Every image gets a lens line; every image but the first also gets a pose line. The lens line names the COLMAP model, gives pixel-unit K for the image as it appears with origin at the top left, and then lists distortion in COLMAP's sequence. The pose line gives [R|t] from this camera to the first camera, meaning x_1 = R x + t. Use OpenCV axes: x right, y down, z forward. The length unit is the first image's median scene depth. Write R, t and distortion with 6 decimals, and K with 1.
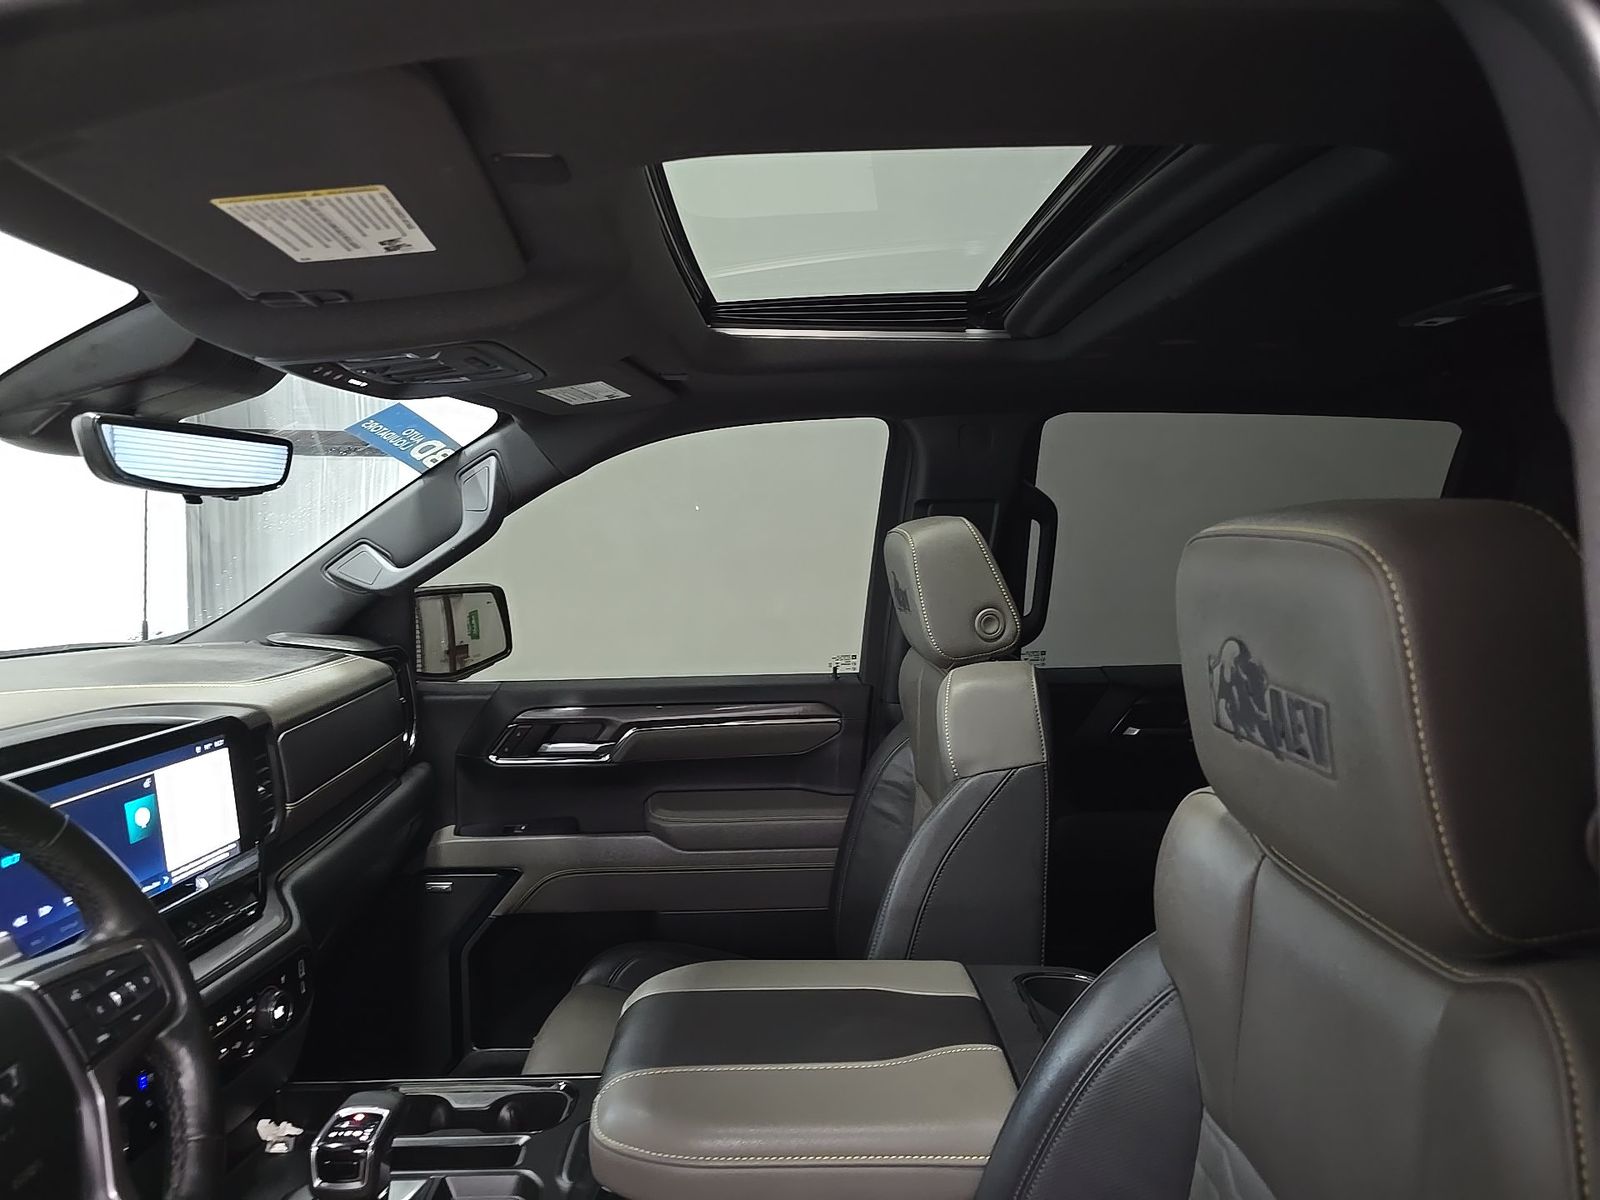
lens RADIAL K [[1077.5, 0, 797.7], [0, 1077.5, 593.0], [0, 0, 1]] dist [0.006927, -0.003410]
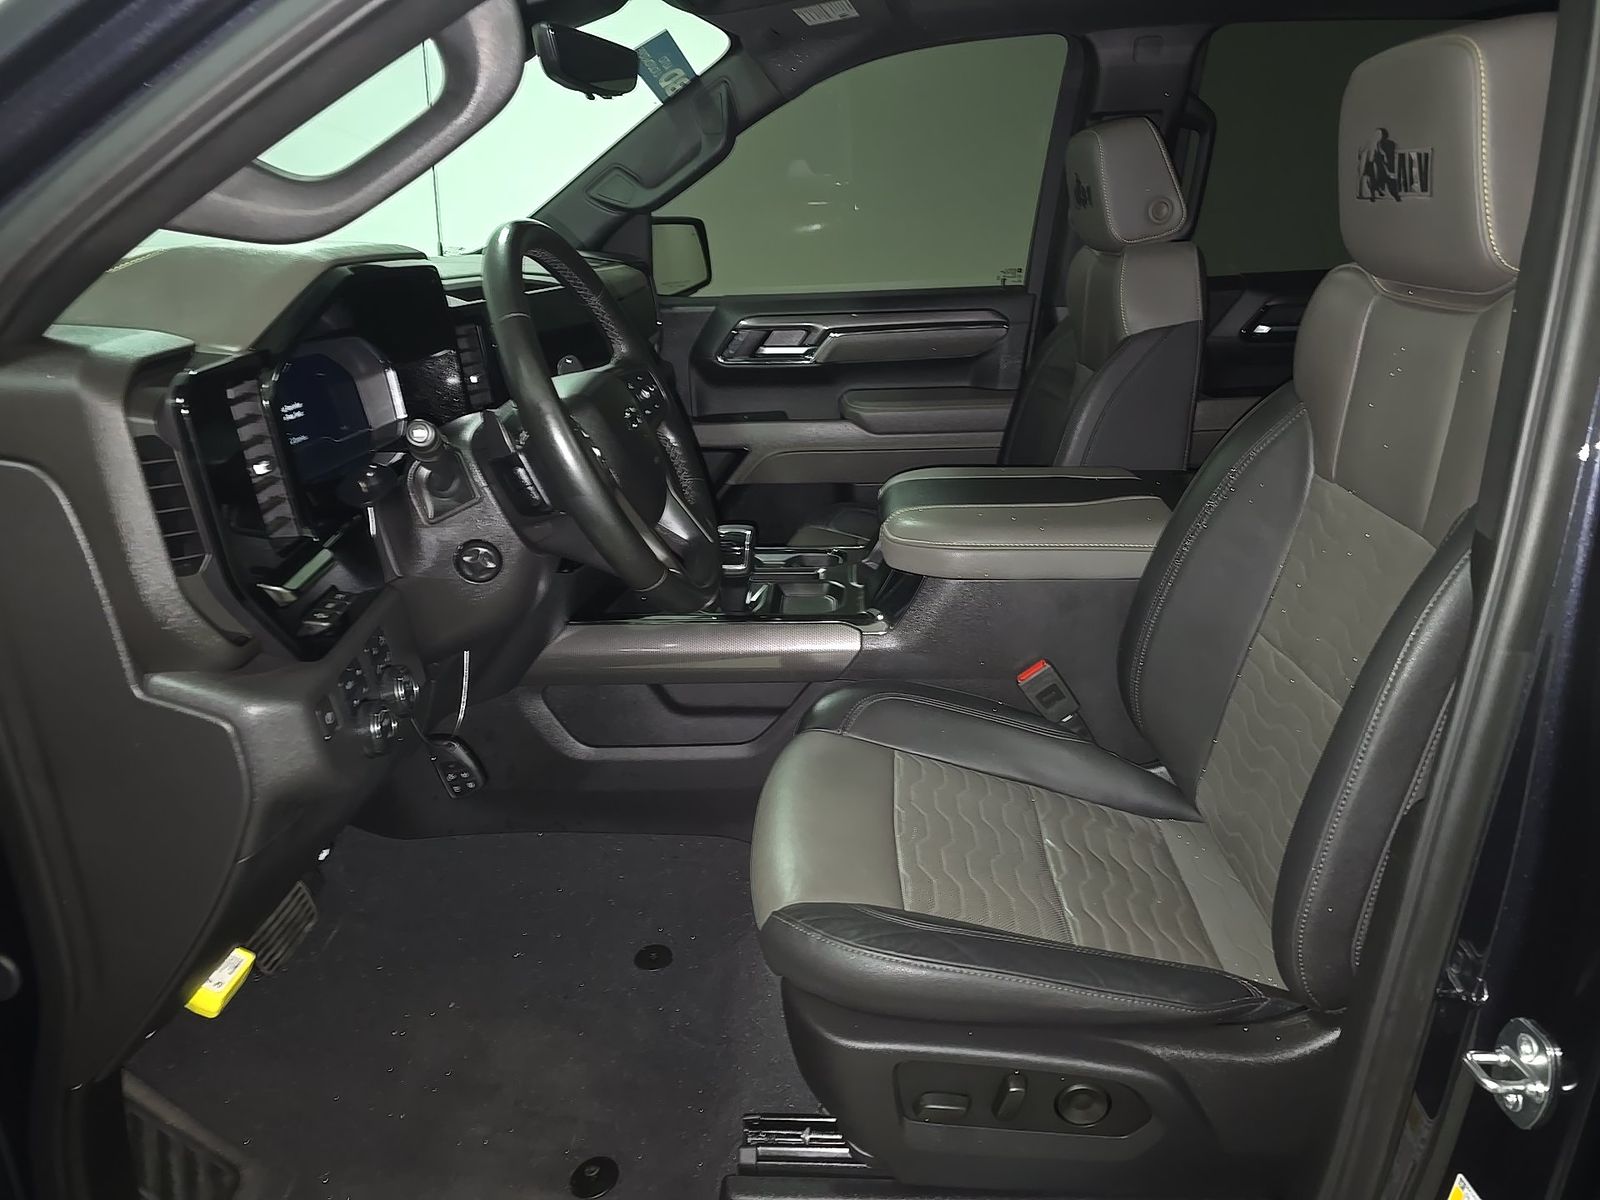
lens RADIAL K [[1077.5, 0, 797.7], [0, 1077.5, 593.0], [0, 0, 1]] dist [0.006927, -0.003410]
pose [[0.996355, 0.003257, -0.085237, -0.102004], [0.020540, 0.960705, 0.276812, 0.080248], [0.082789, -0.277554, 0.957136, -0.257260]]
